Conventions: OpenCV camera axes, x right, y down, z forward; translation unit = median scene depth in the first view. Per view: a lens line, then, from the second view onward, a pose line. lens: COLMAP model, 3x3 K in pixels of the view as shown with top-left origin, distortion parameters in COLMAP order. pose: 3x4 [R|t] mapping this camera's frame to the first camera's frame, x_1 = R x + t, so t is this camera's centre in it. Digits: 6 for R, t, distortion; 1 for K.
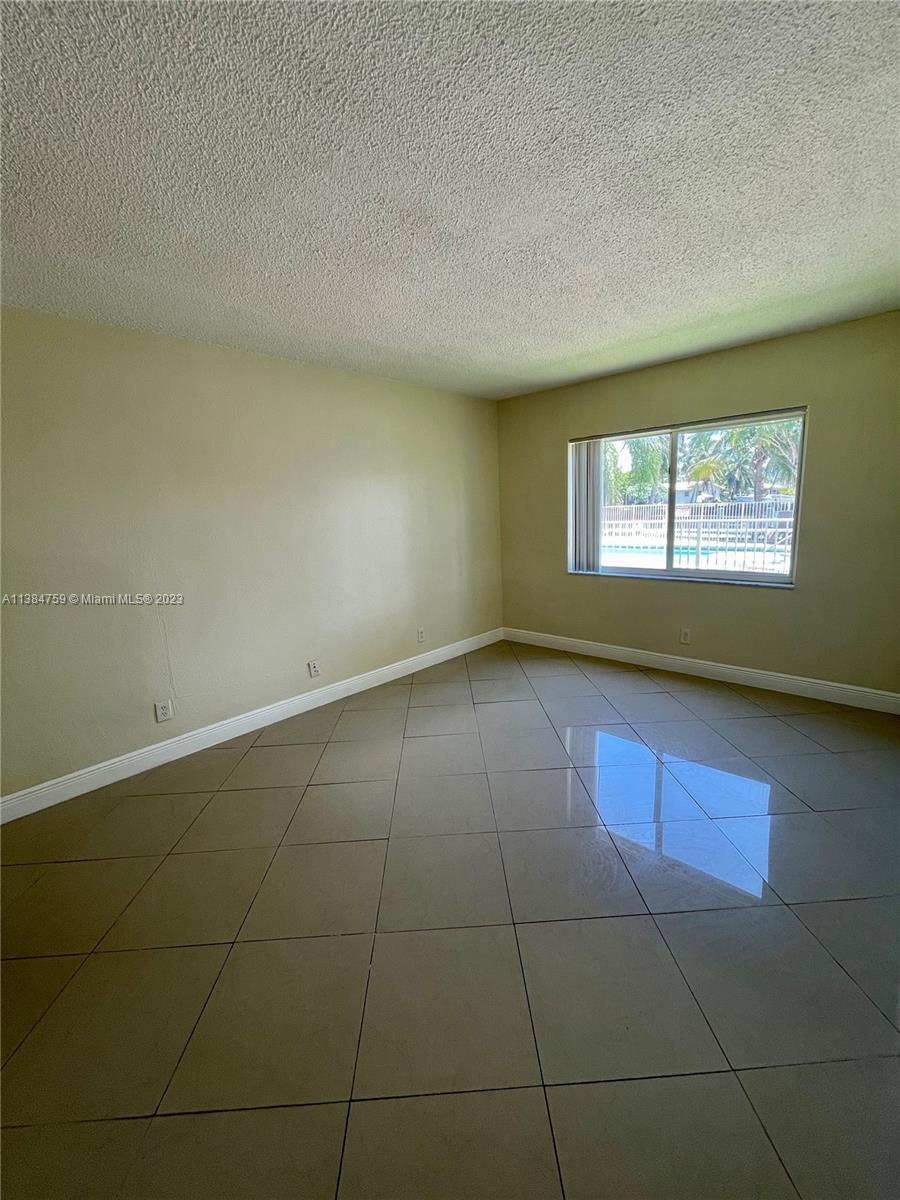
lens RADIAL K [[484.5, 0, 455.3], [0, 484.5, 599.0], [0, 0, 1]] dist [0.000793, -0.000334]
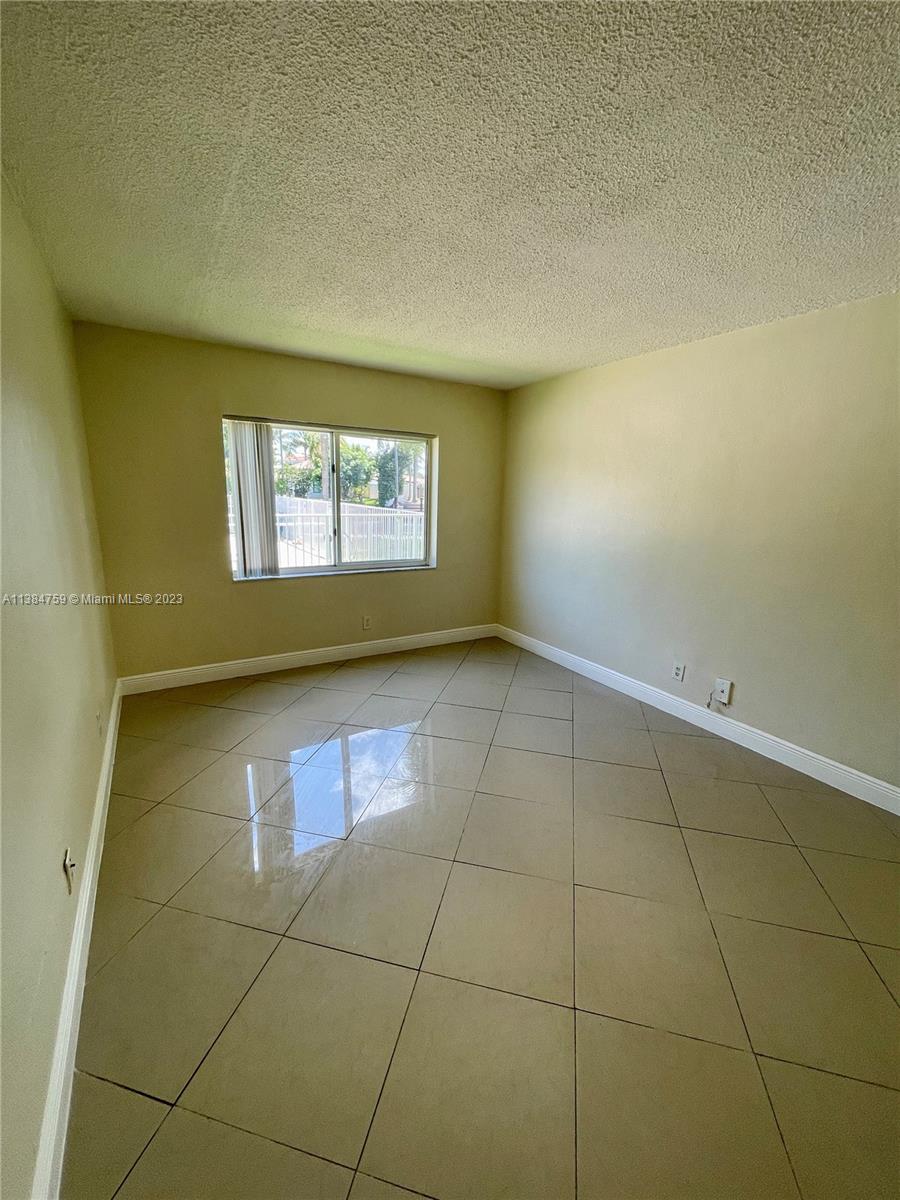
lens RADIAL K [[484.5, 0, 455.3], [0, 484.5, 599.0], [0, 0, 1]] dist [0.000793, -0.000334]
pose [[0.258127, -0.156576, 0.953339, -0.503382], [0.141971, 0.982214, 0.122878, -0.080774], [-0.955623, 0.103628, 0.275766, 0.478950]]
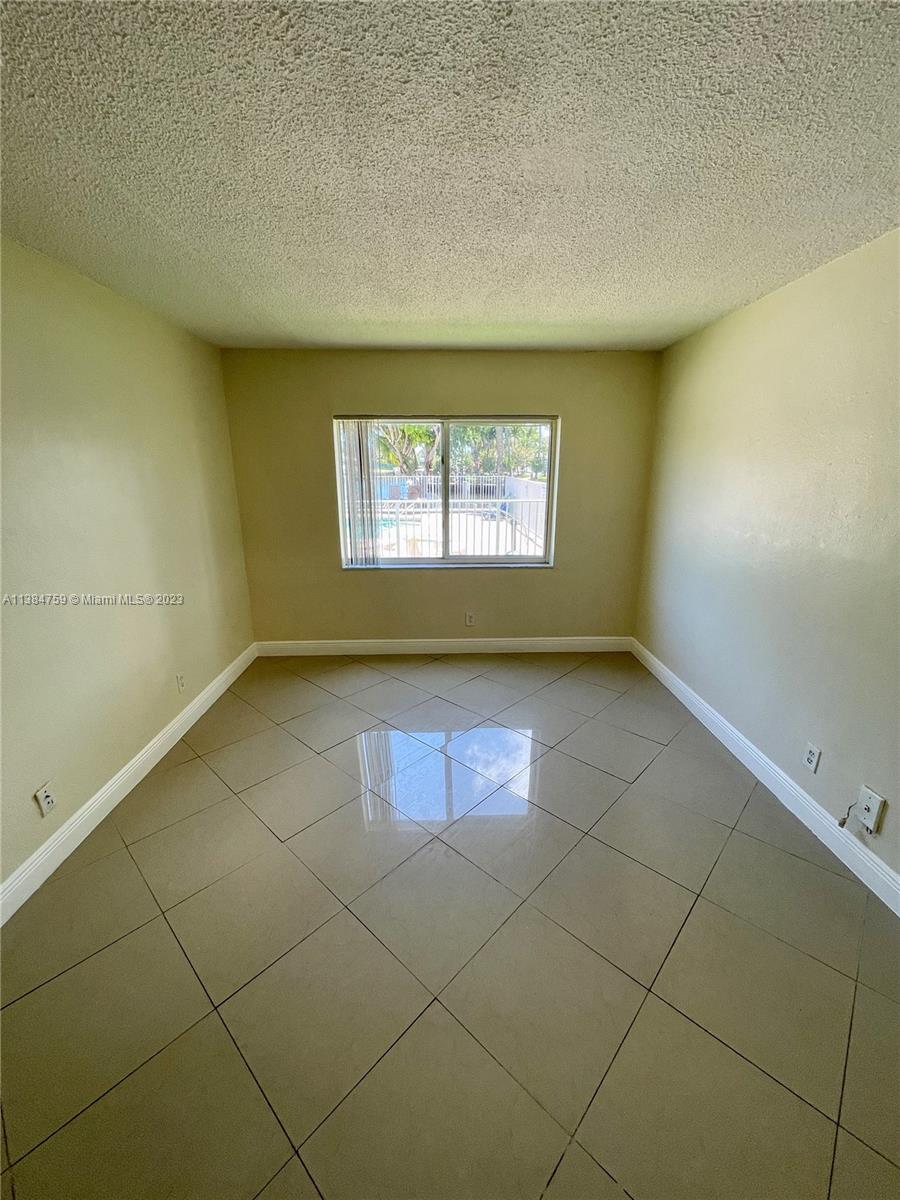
lens RADIAL K [[484.5, 0, 455.3], [0, 484.5, 599.0], [0, 0, 1]] dist [0.000793, -0.000334]
pose [[0.701661, -0.146390, 0.697310, -0.279293], [0.102228, 0.989224, 0.104807, -0.079696], [-0.705139, -0.002254, 0.709065, 0.254007]]
